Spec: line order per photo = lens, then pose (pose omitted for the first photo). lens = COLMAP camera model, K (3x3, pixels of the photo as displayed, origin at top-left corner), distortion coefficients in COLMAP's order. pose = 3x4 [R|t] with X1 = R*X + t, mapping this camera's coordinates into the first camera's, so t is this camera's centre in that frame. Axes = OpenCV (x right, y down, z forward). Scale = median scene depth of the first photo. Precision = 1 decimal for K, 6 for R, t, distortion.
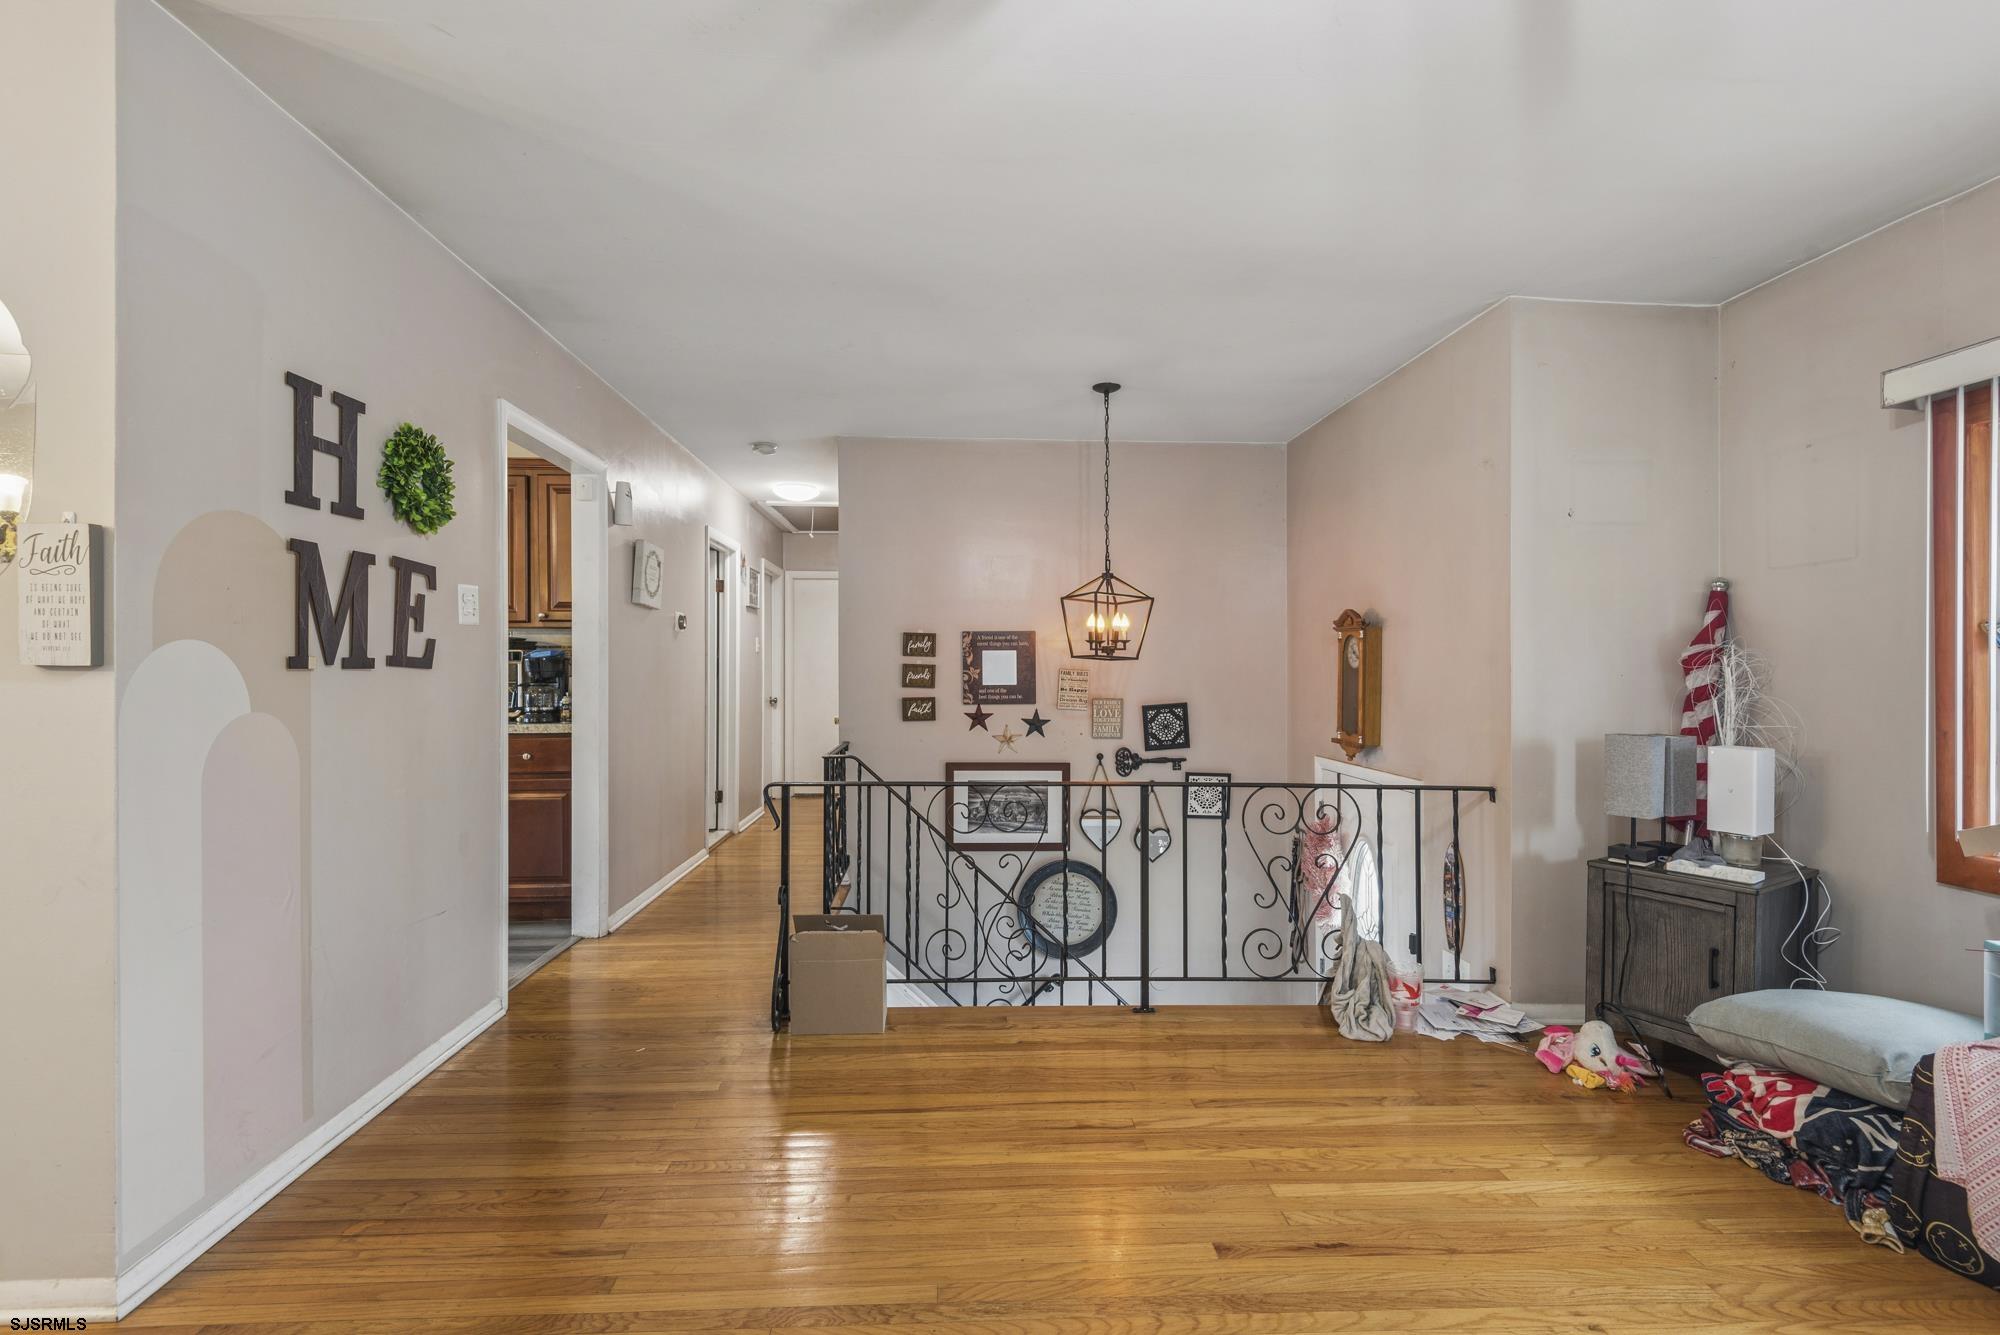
lens RADIAL K [[881.1, 0, 990.8], [0, 881.1, 669.0], [0, 0, 1]] dist [-0.002119, -0.003756]
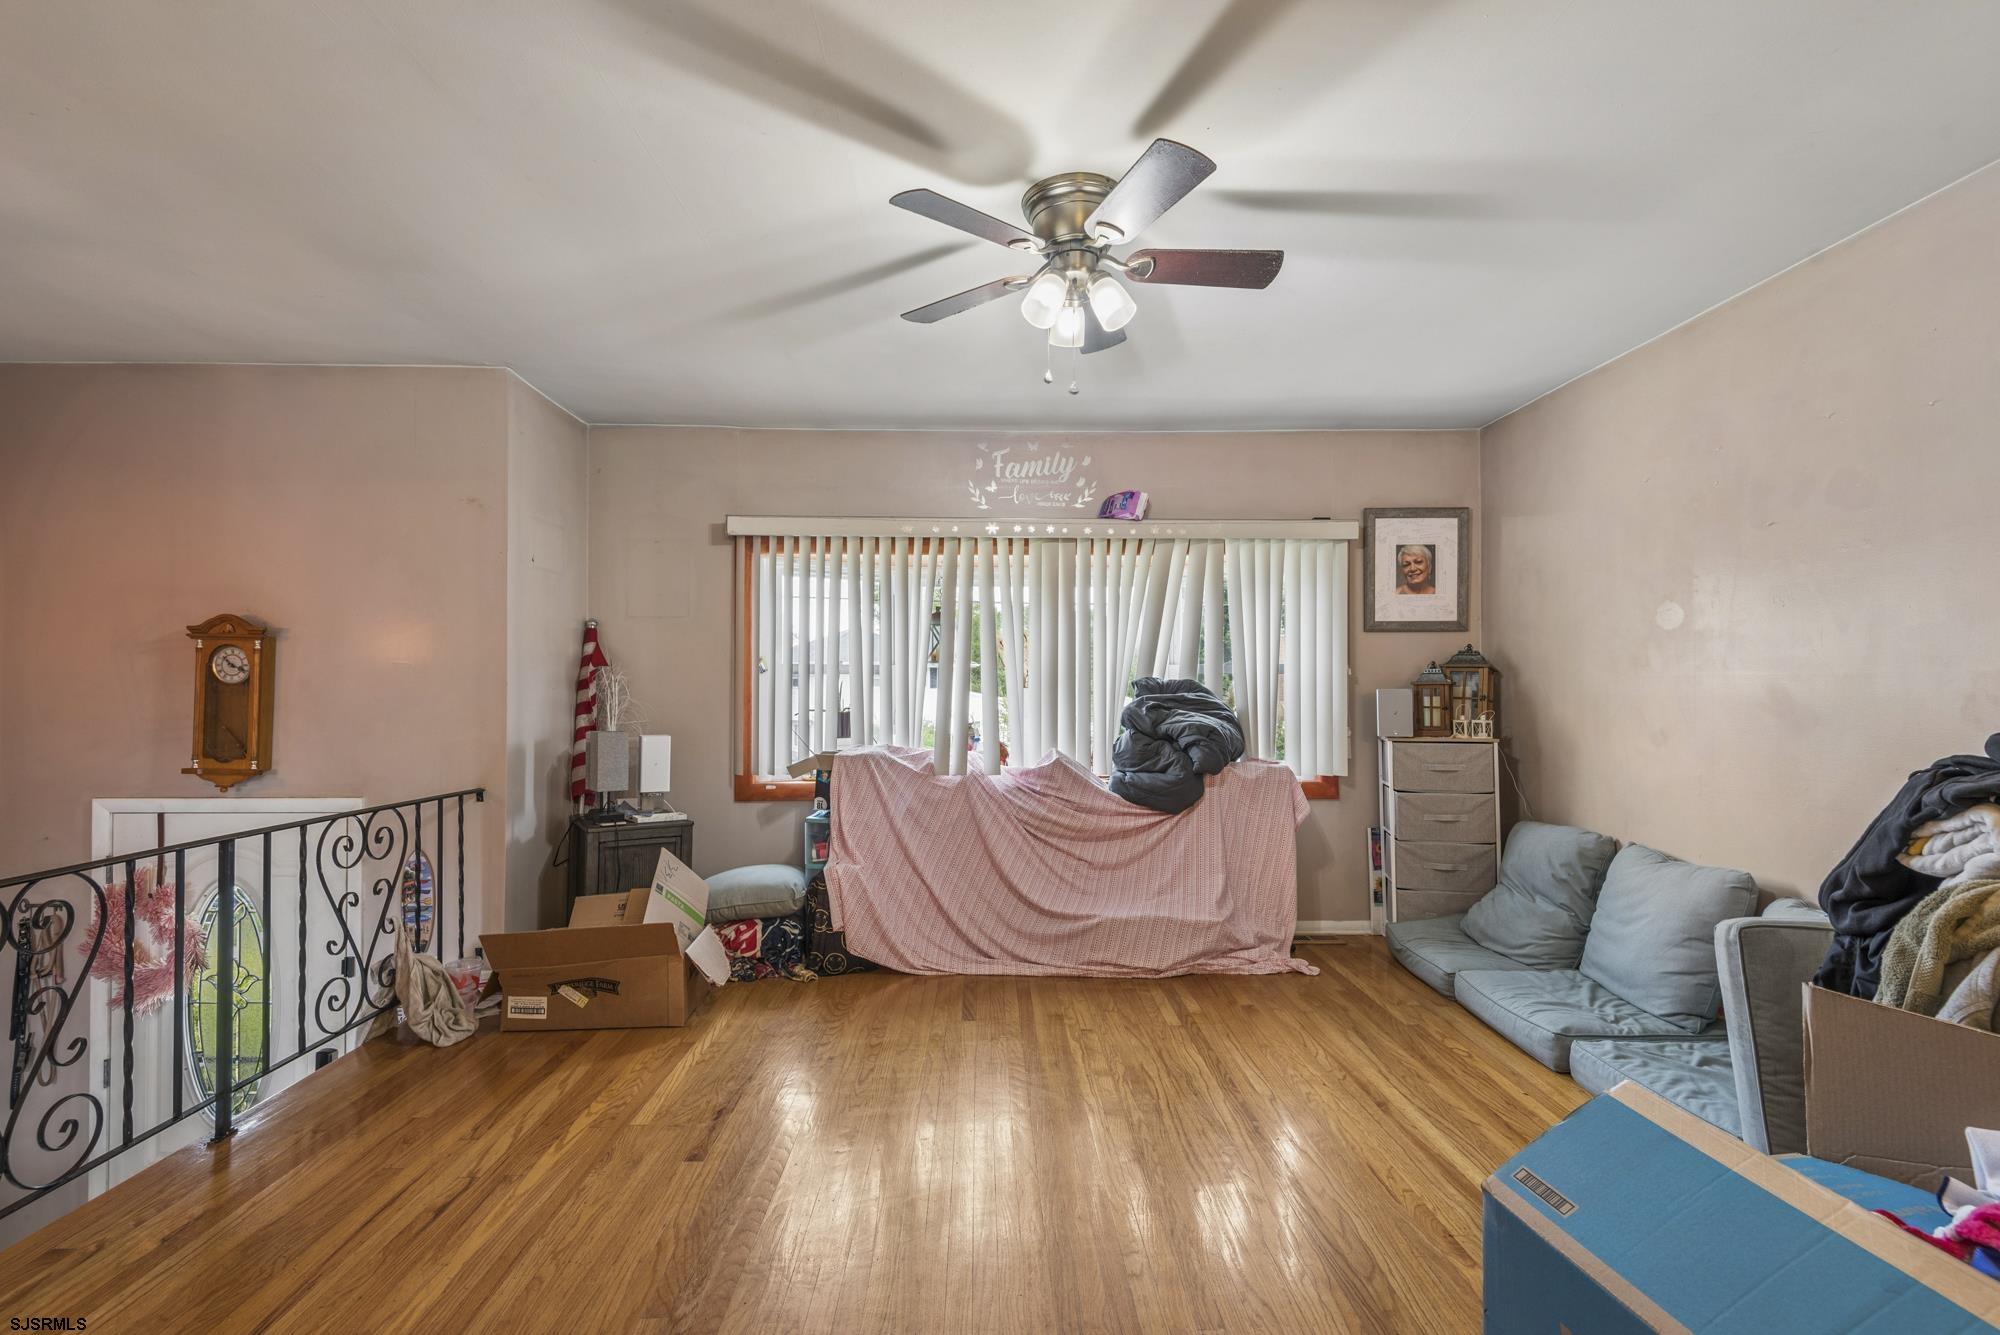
lens RADIAL K [[881.1, 0, 989.0], [0, 881.1, 669.1], [0, 0, 1]] dist [-0.002119, -0.003756]
pose [[0.048081, 0.008777, 0.998805, -0.722896], [-0.001514, 0.999961, -0.008714, -0.014831], [-0.998842, -0.001093, 0.048093, 0.392072]]
